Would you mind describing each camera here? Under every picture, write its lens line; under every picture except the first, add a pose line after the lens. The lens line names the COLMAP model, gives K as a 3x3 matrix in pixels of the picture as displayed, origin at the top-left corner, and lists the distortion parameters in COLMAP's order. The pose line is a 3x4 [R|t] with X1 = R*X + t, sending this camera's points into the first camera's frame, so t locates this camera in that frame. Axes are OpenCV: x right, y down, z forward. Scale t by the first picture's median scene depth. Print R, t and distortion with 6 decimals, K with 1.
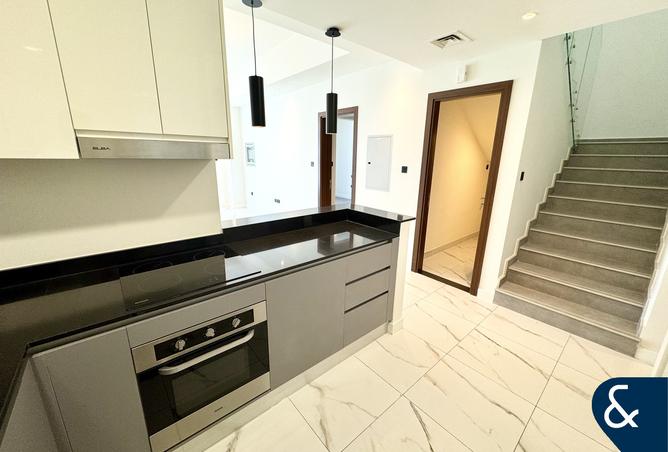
lens RADIAL K [[268.1, 0, 334.1], [0, 268.1, 221.0], [0, 0, 1]] dist [0.018167, 0.000434]
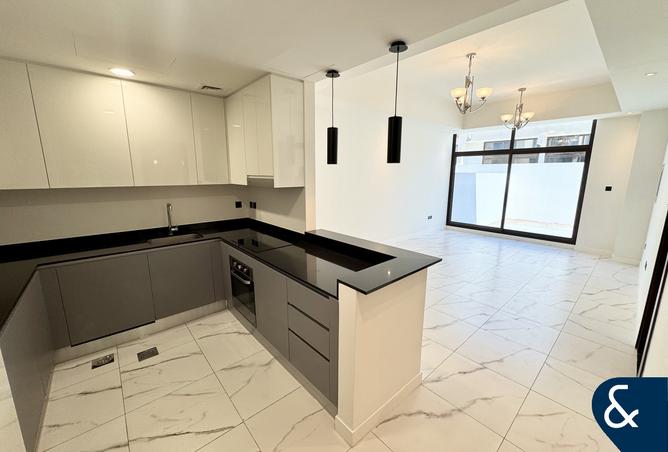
lens RADIAL K [[268.1, 0, 334.7], [0, 268.1, 228.3], [0, 0, 1]] dist [0.018167, 0.000434]
pose [[0.007024, 0.178652, -0.983887, 1.112888], [-0.255055, 0.951688, 0.170985, -0.299710], [0.966901, 0.249745, 0.052251, 1.088217]]
